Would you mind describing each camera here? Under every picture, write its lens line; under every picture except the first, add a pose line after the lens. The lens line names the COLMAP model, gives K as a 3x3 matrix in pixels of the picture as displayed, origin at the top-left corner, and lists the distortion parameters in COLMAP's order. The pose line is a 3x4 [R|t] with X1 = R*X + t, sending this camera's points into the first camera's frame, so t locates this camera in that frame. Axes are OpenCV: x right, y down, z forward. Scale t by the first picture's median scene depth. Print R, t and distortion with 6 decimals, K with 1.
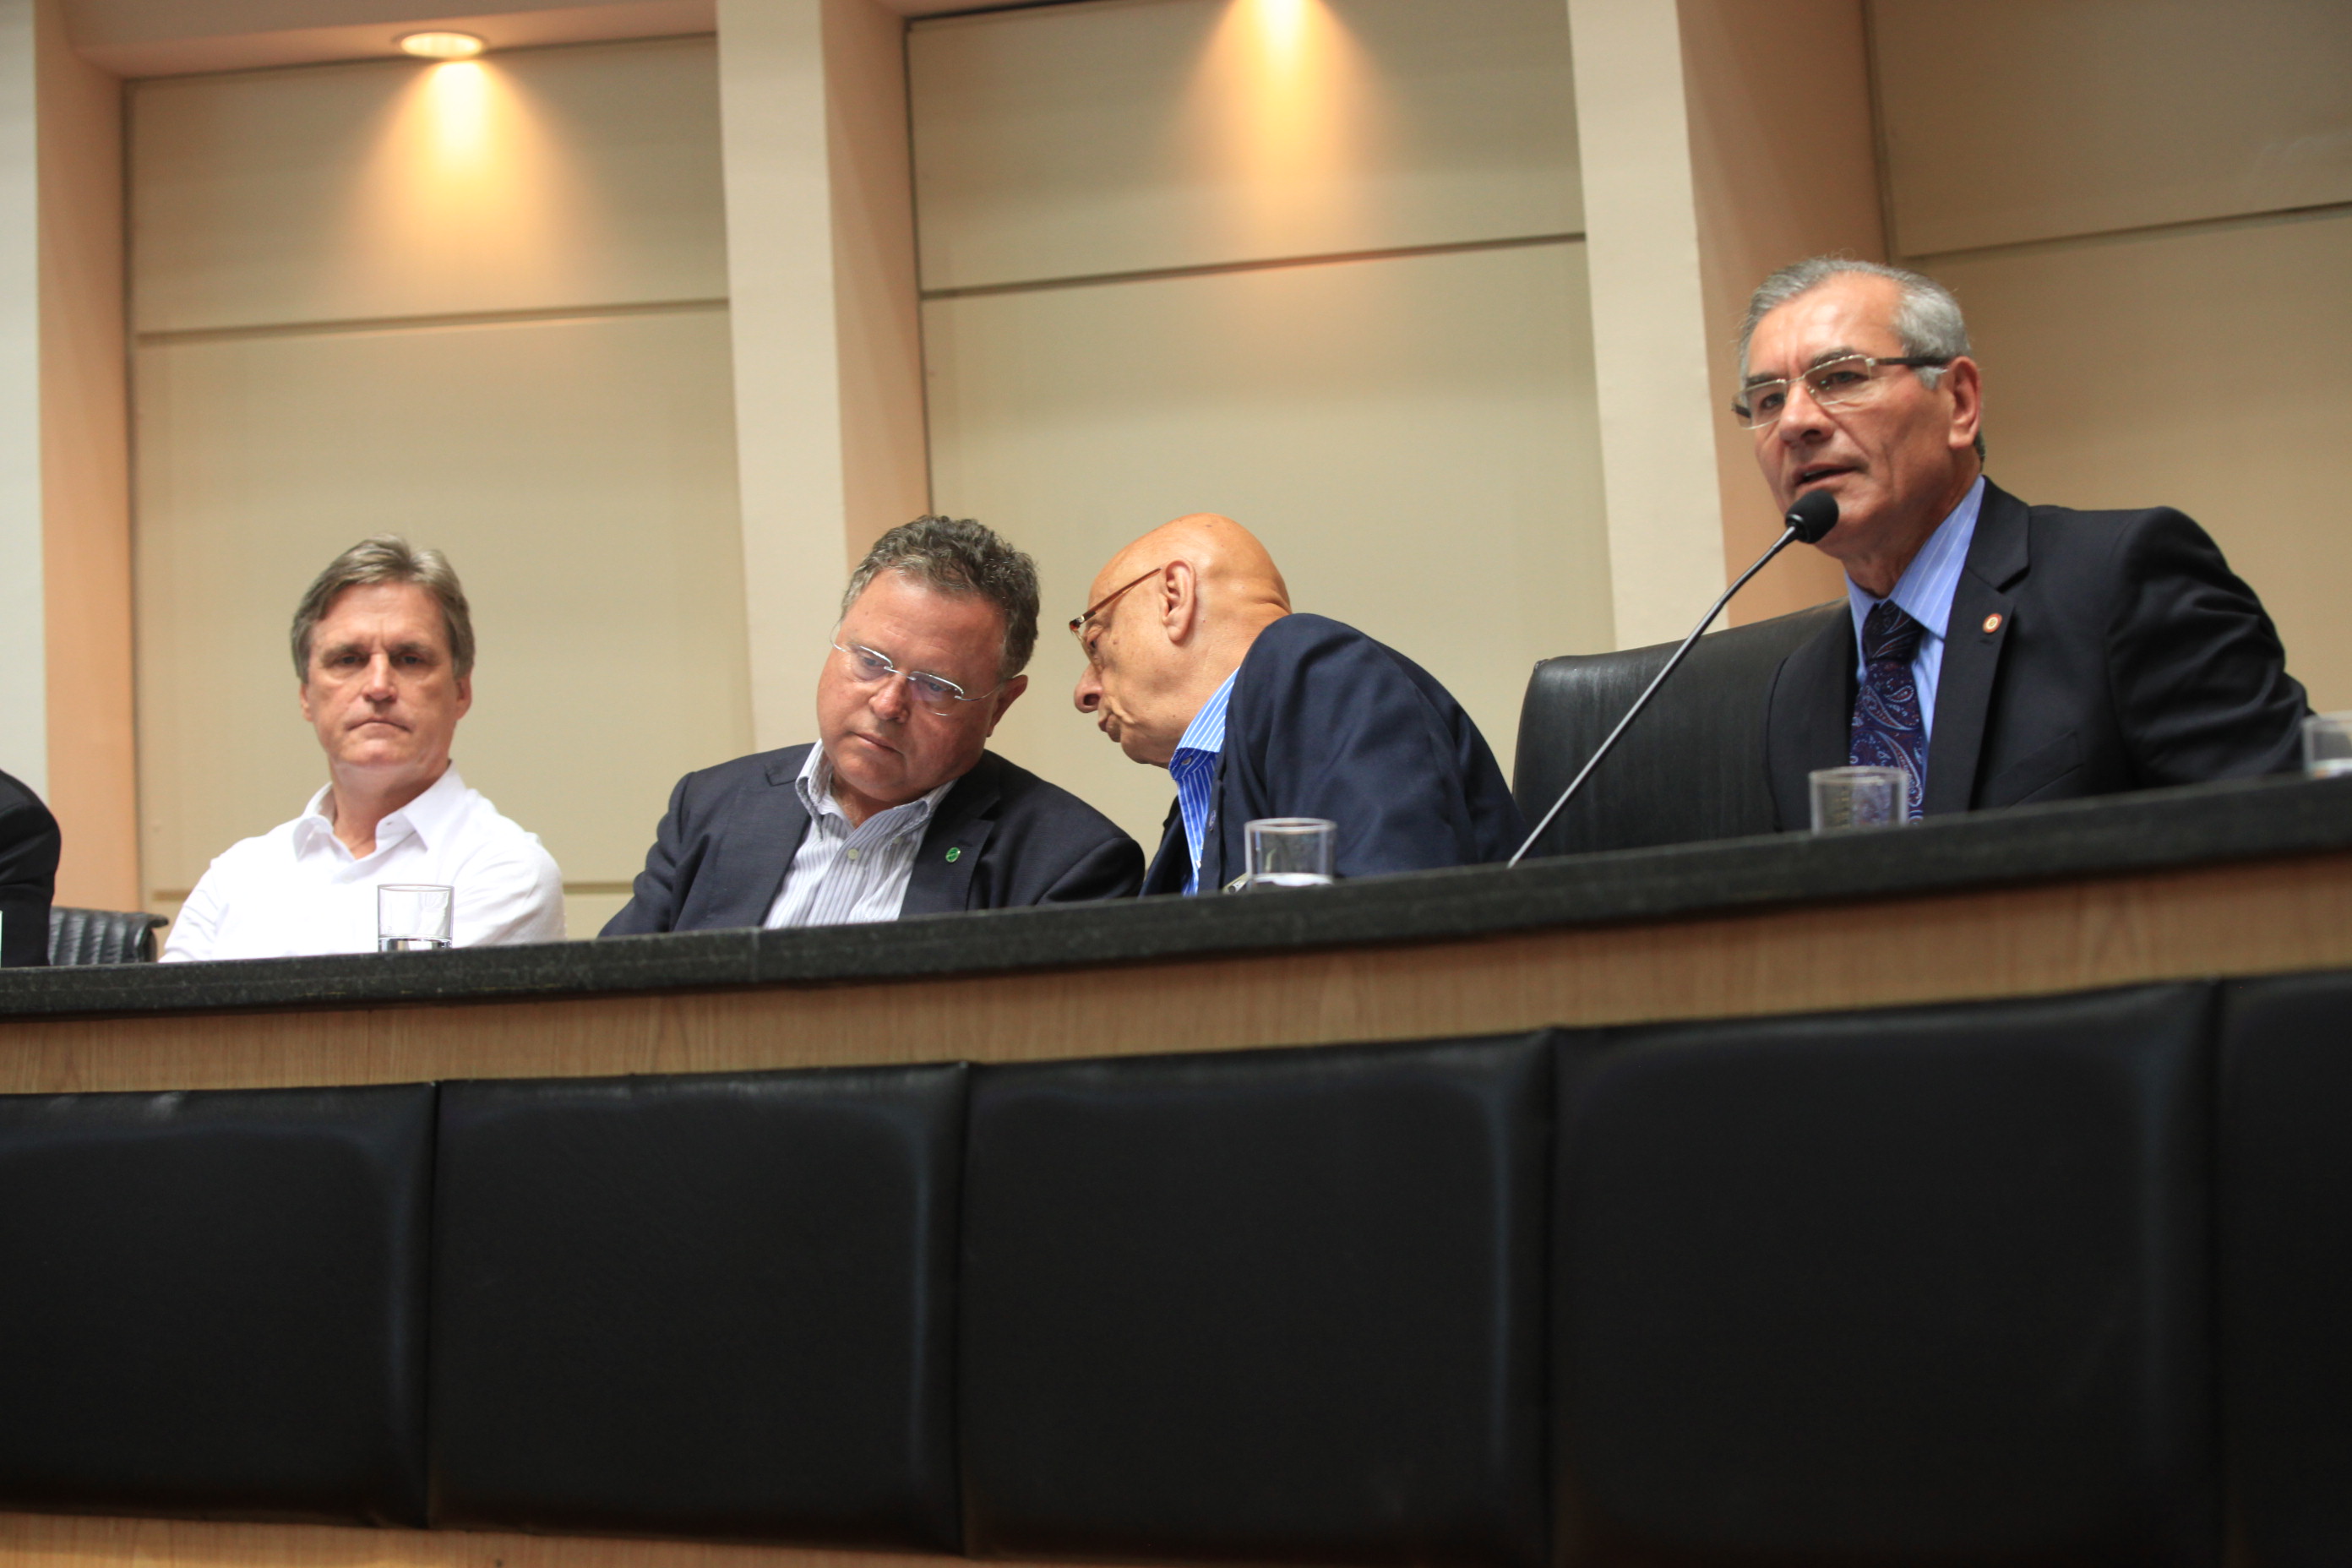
lens RADIAL K [[4966.3, 0, 1176.0], [0, 4966.3, 784.0], [0, 0, 1]] dist [-0.213599, -0.125490]
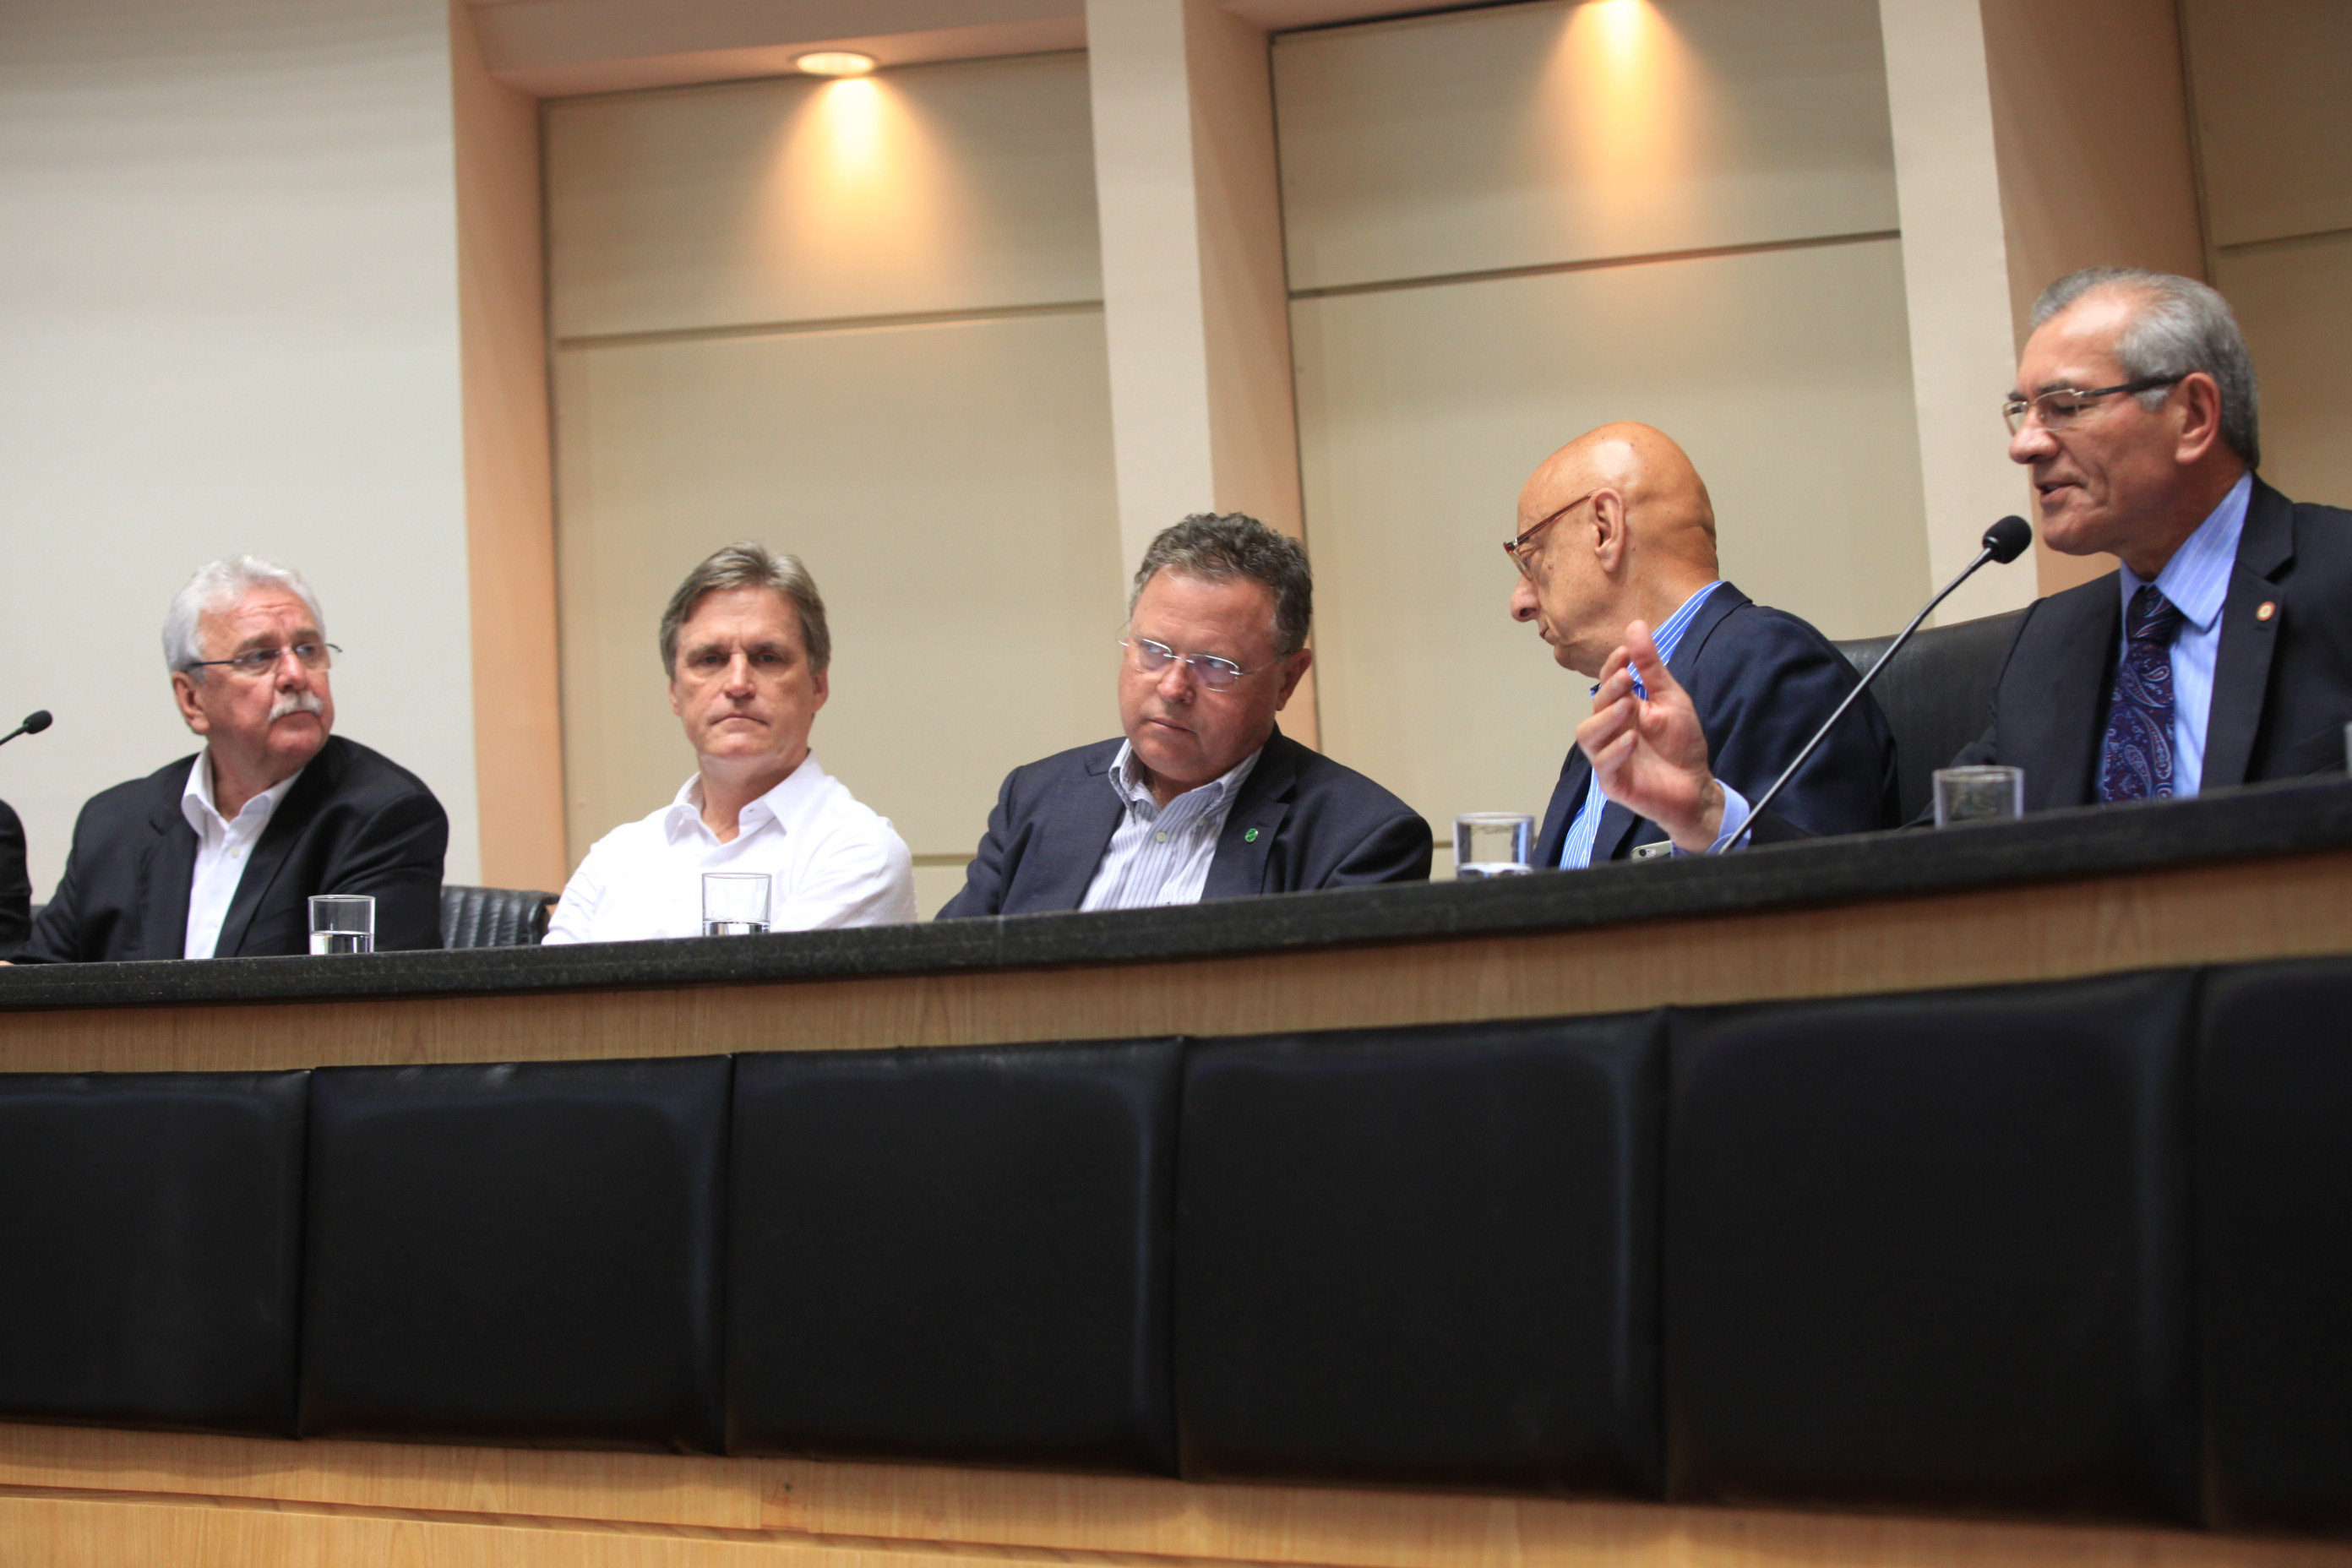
lens RADIAL K [[4966.3, 0, 1176.0], [0, 4966.3, 784.0], [0, 0, 1]] dist [-0.213599, -0.125490]
pose [[0.994584, -0.008148, -0.103618, 0.064922], [0.009190, 0.999912, 0.009579, -0.010241], [0.103531, -0.010480, 0.994571, -0.098969]]
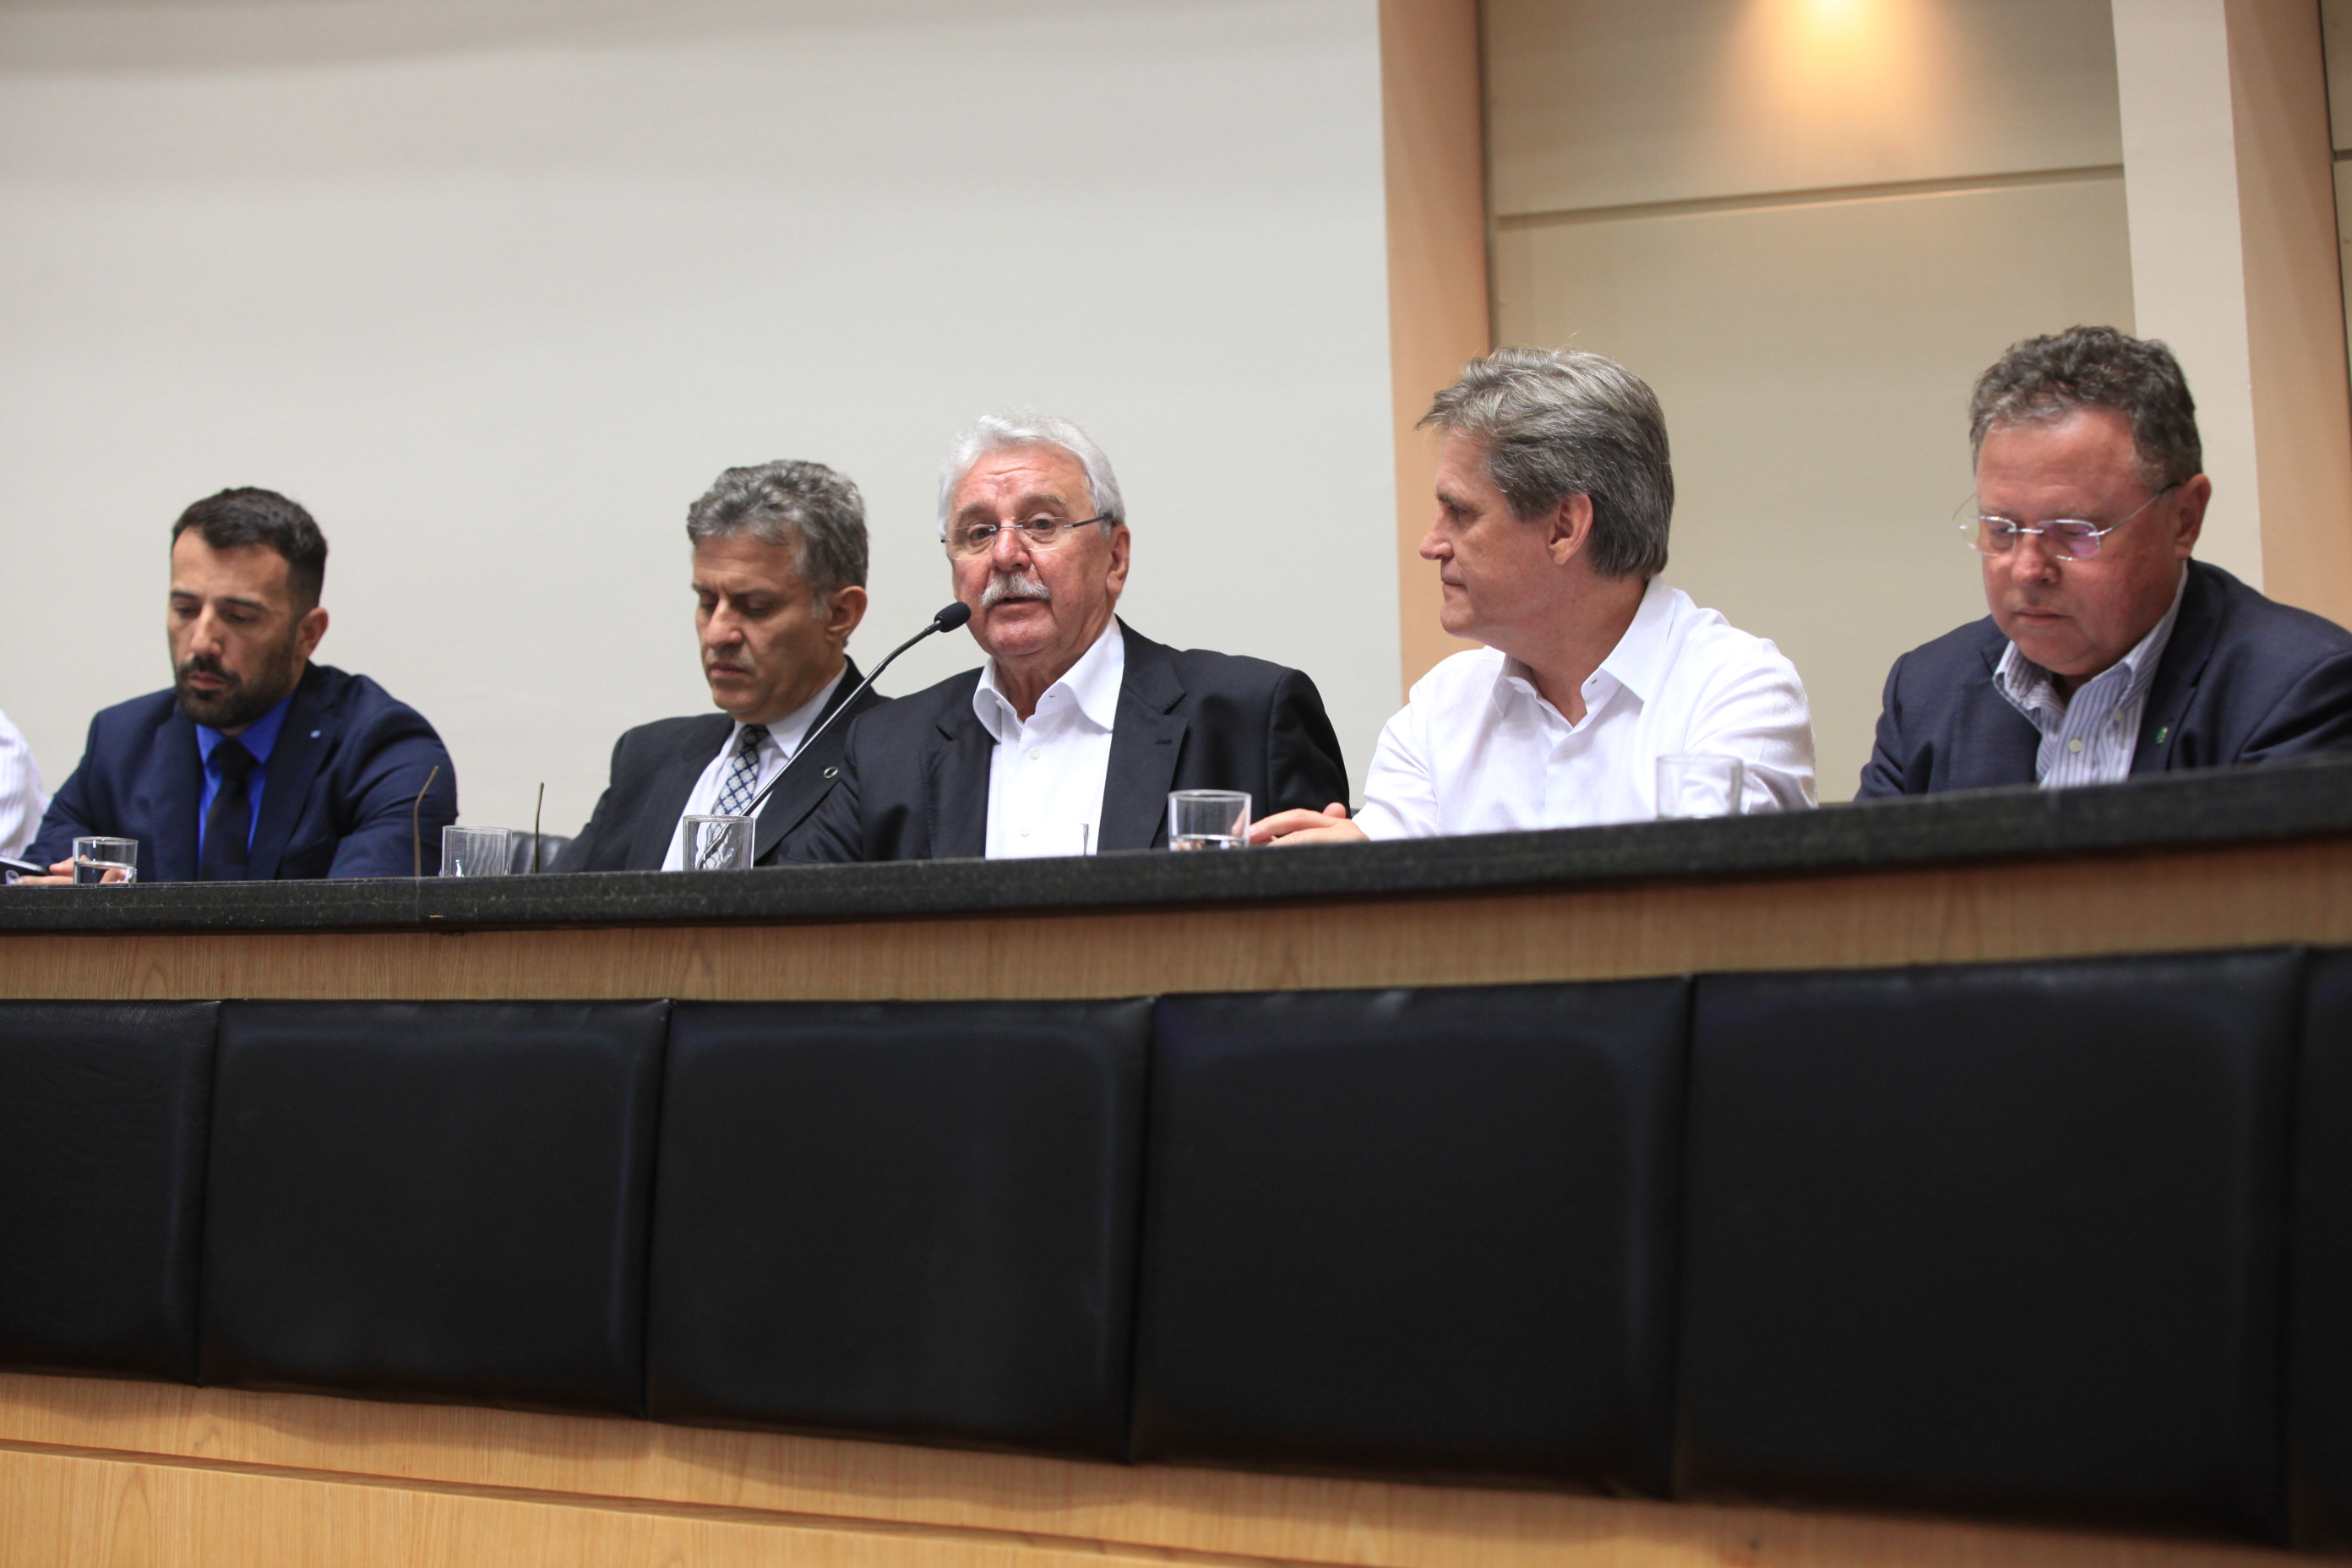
lens RADIAL K [[5020.5, 0, 1176.3], [0, 5020.5, 846.4], [0, 0, 1]] dist [-0.340549, -0.290150]
pose [[0.956567, 0.004106, -0.291483, 0.015364], [0.001398, 0.999825, 0.018674, 0.021745], [0.291509, -0.018270, 0.956394, 0.151048]]
